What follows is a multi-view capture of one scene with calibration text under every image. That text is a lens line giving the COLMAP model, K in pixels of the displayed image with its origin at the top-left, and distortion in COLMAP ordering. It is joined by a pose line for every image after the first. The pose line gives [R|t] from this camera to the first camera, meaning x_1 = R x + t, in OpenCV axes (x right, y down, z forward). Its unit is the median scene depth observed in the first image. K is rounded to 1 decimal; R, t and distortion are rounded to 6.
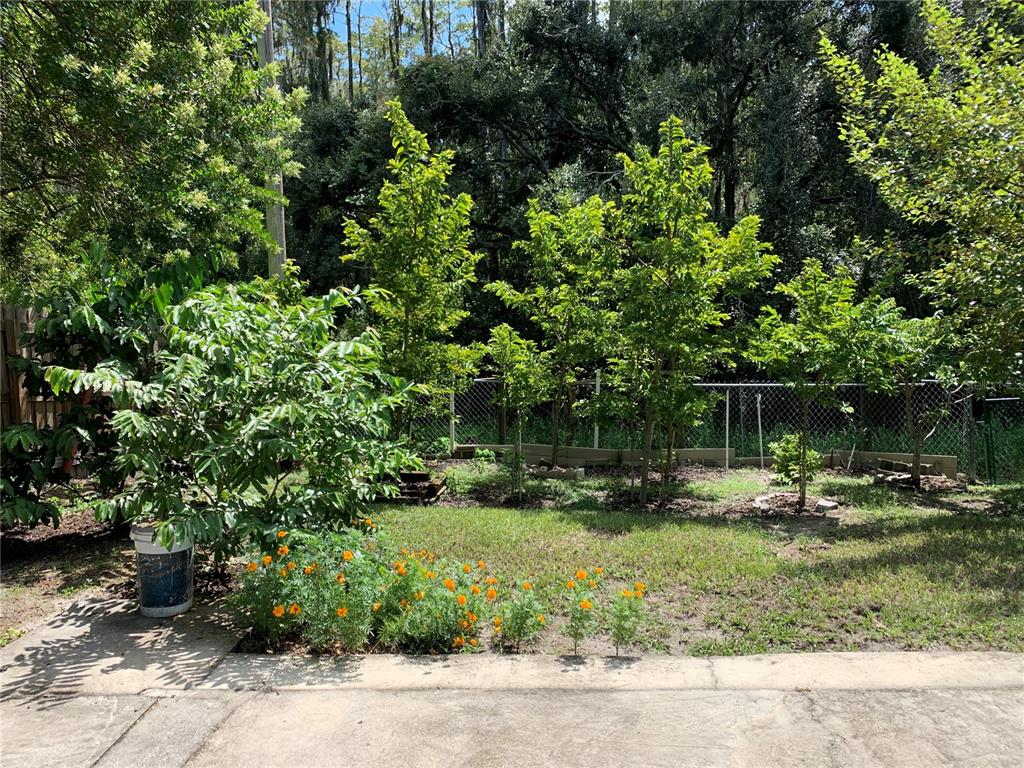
lens RADIAL K [[792.4, 0, 507.9], [0, 792.4, 386.8], [0, 0, 1]] dist [0.031065, -0.017131]
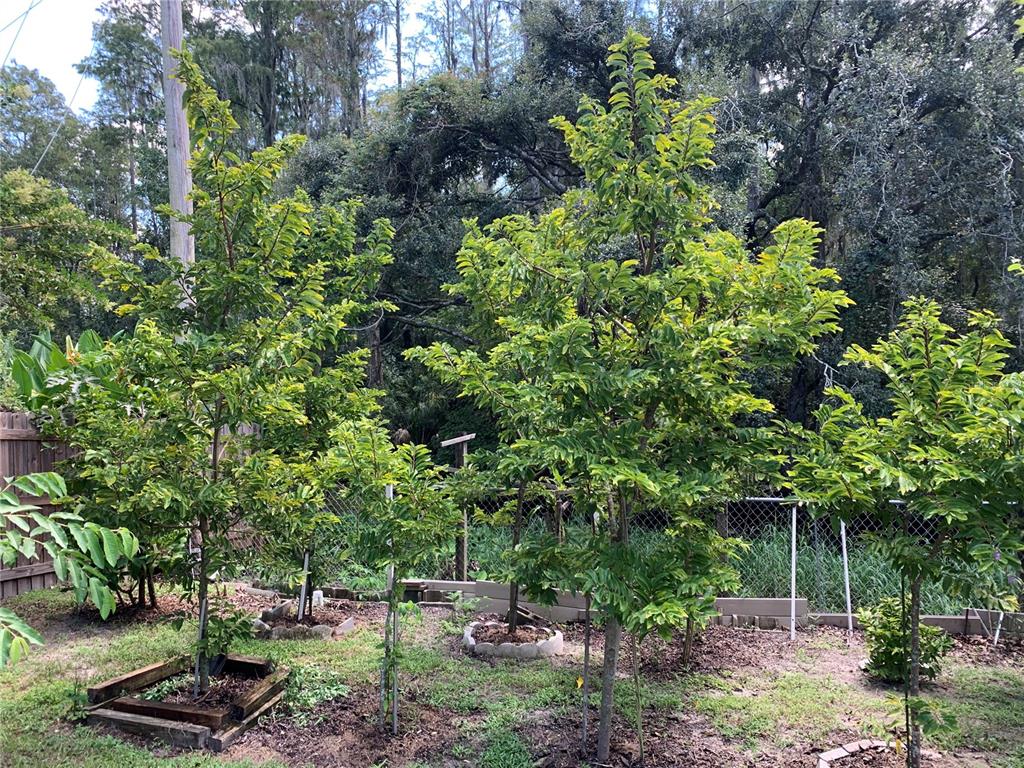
lens RADIAL K [[807.8, 0, 512.0], [0, 807.8, 384.0], [0, 0, 1]] dist [0.007670, 0.006100]
pose [[0.993257, 0.000055, -0.115932, 0.189303], [-0.009275, 0.996832, -0.078990, -0.064107], [0.115560, 0.079532, 0.990111, 0.475752]]
